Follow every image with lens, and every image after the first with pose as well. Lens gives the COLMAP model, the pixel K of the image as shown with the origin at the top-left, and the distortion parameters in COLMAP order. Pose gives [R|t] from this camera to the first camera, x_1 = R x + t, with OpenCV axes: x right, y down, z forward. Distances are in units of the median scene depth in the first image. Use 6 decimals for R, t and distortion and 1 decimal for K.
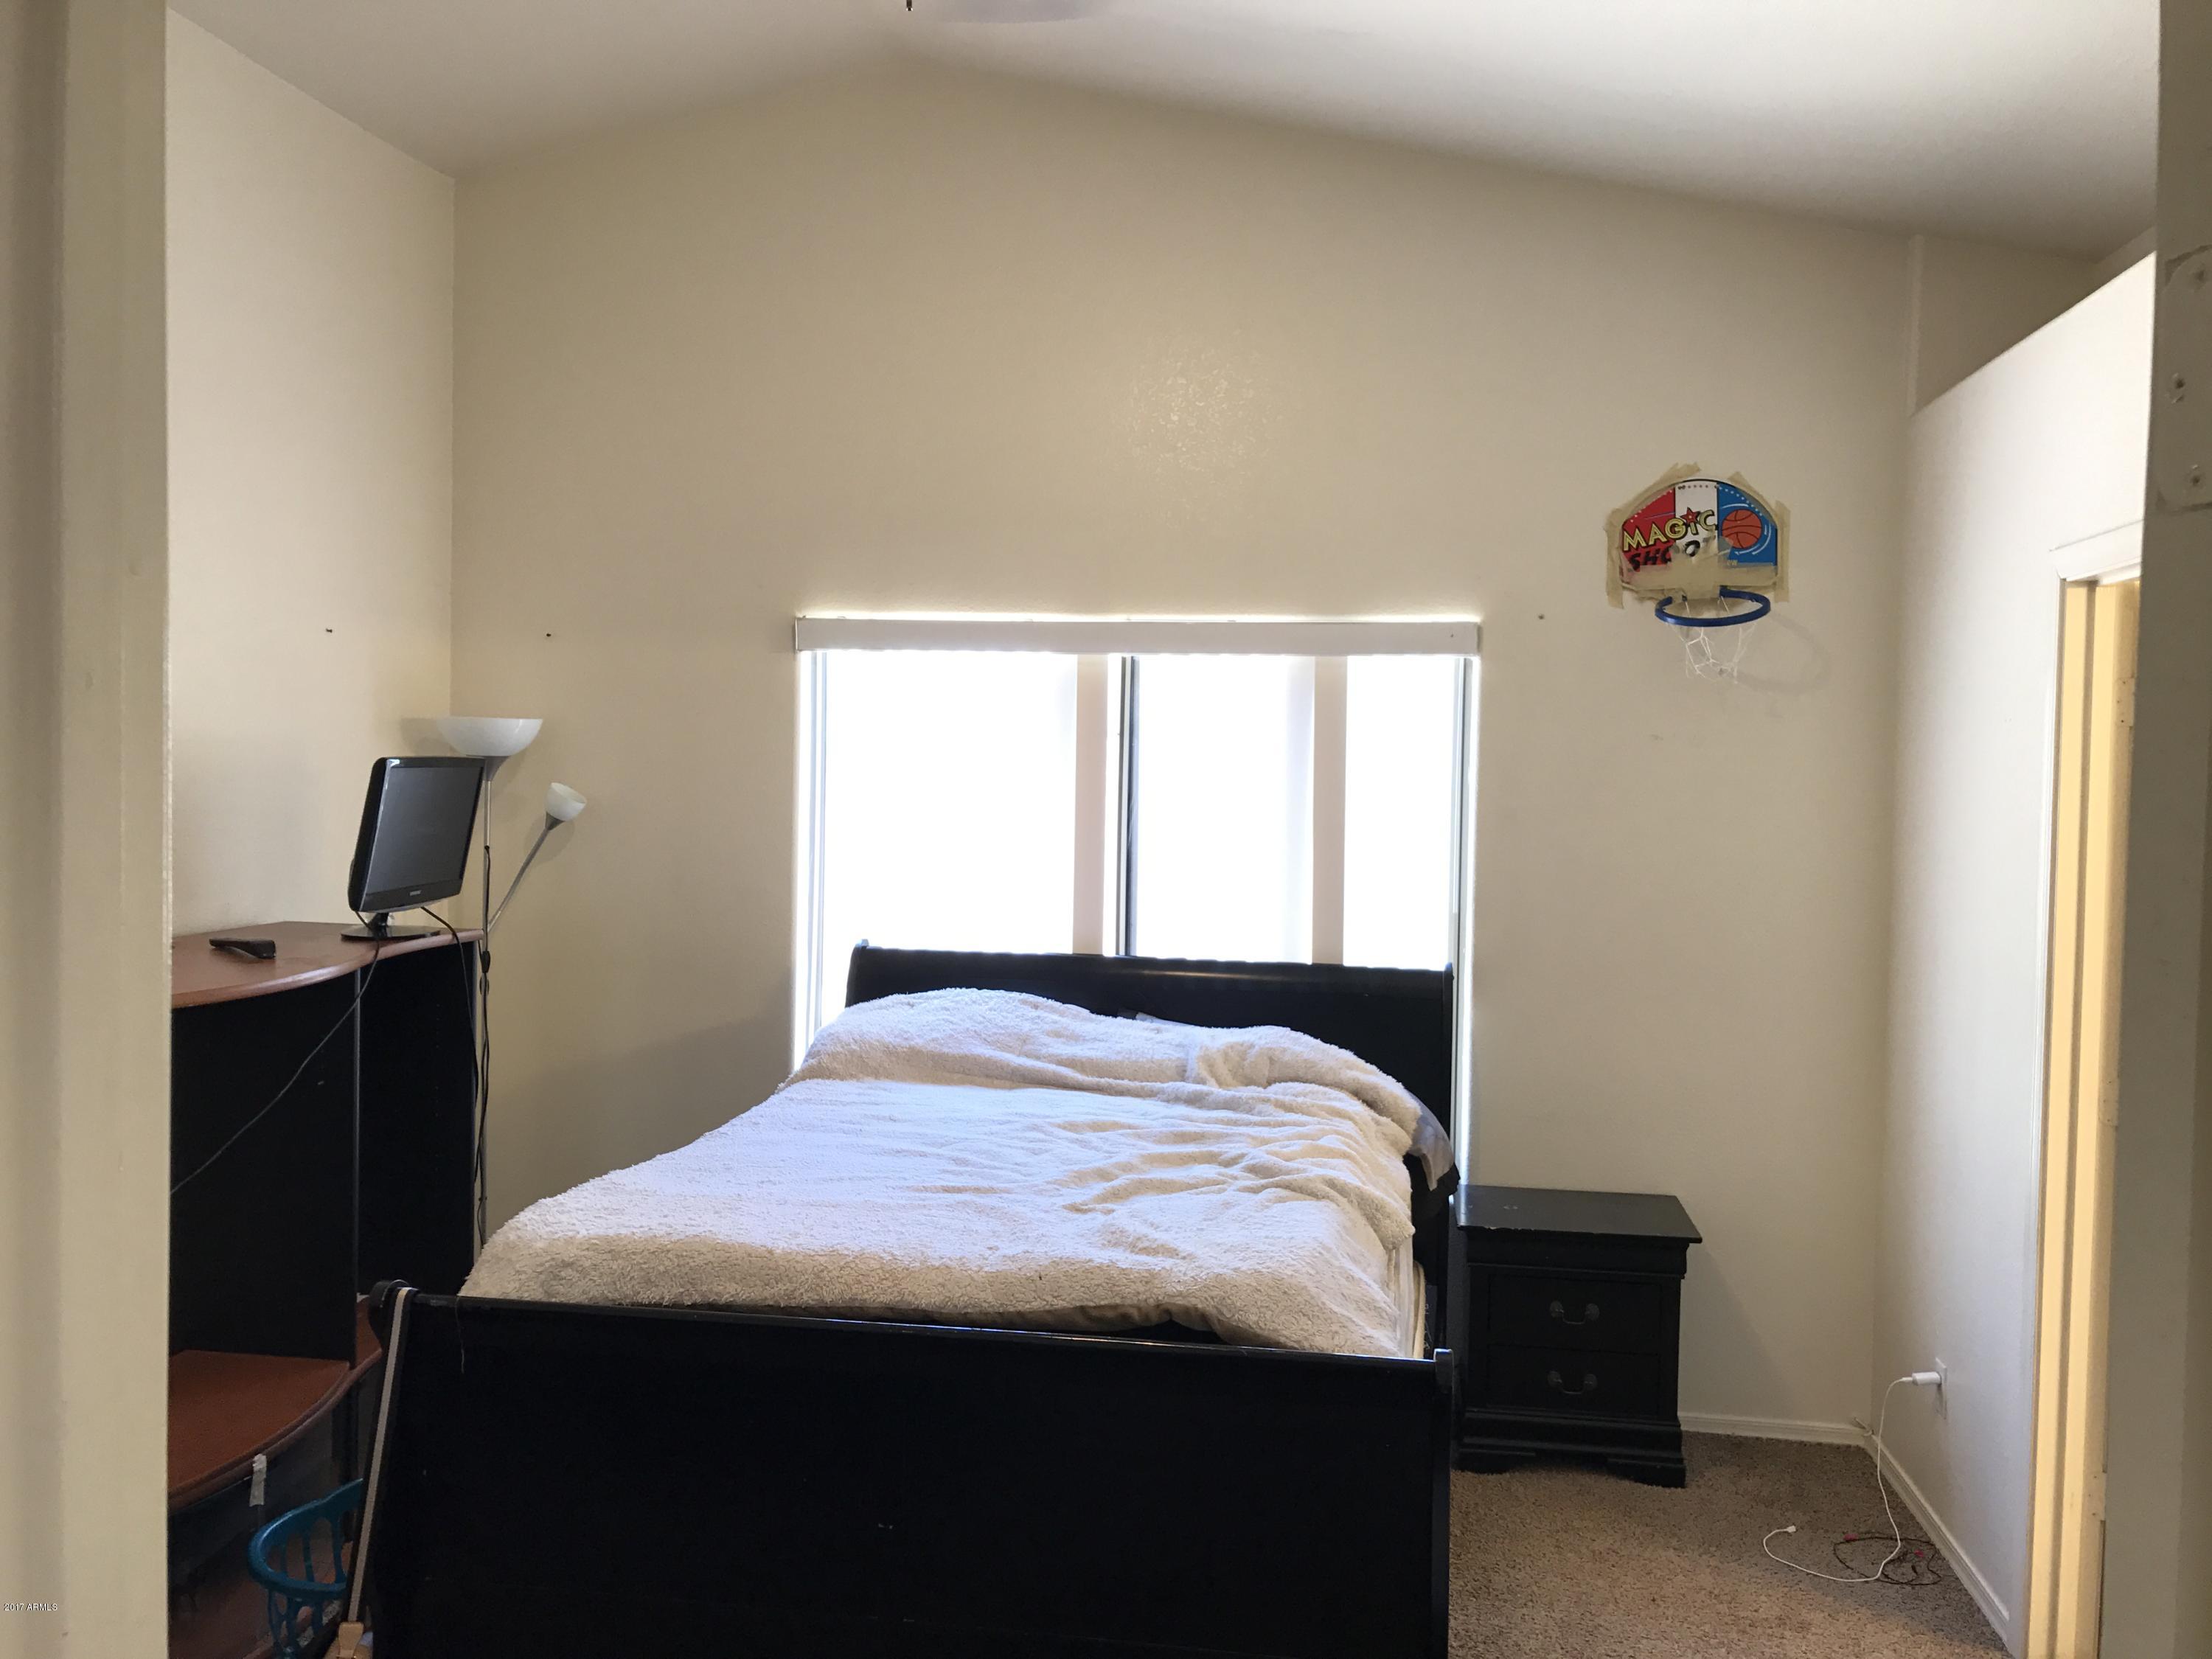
lens RADIAL K [[1812.9, 0, 1117.7], [0, 1812.9, 836.6], [0, 0, 1]] dist [0.053224, -0.080101]
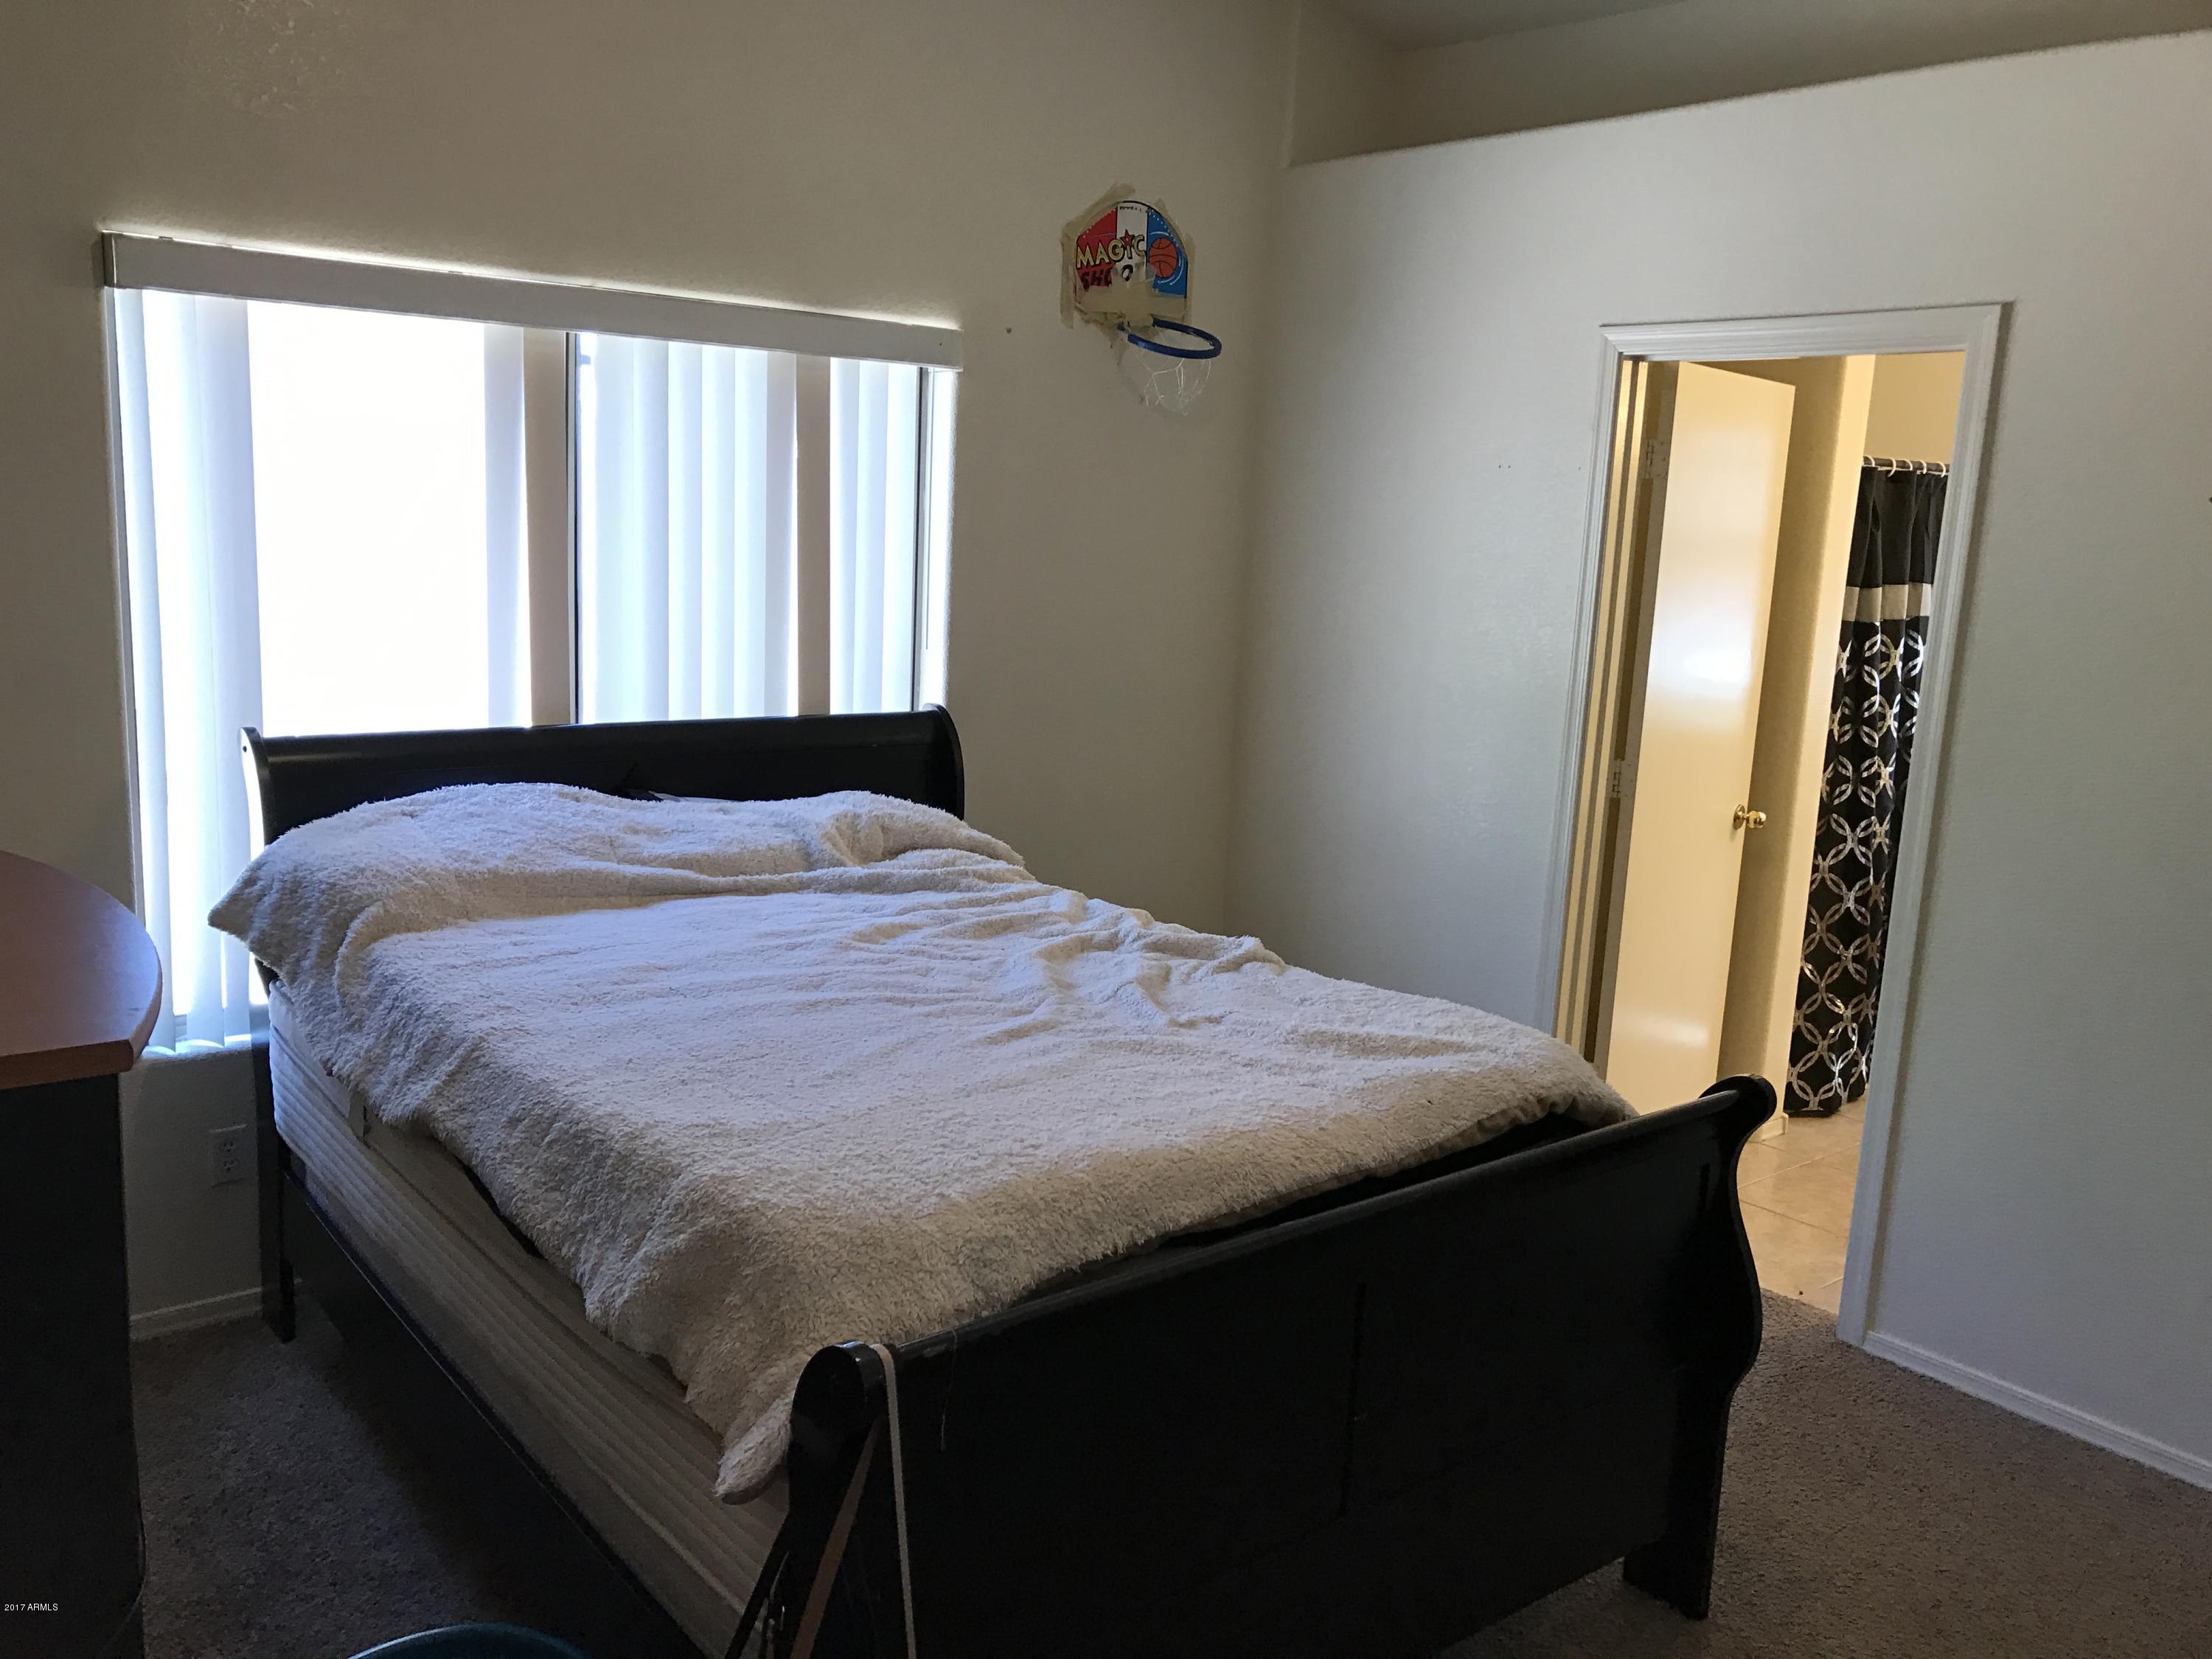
lens RADIAL K [[1812.9, 0, 1109.0], [0, 1812.9, 822.3], [0, 0, 1]] dist [0.053224, -0.080101]
pose [[0.672911, -0.120314, 0.729874, -0.457870], [-0.001716, 0.986428, 0.164187, -0.024351], [-0.739722, -0.111736, 0.663571, 0.309738]]
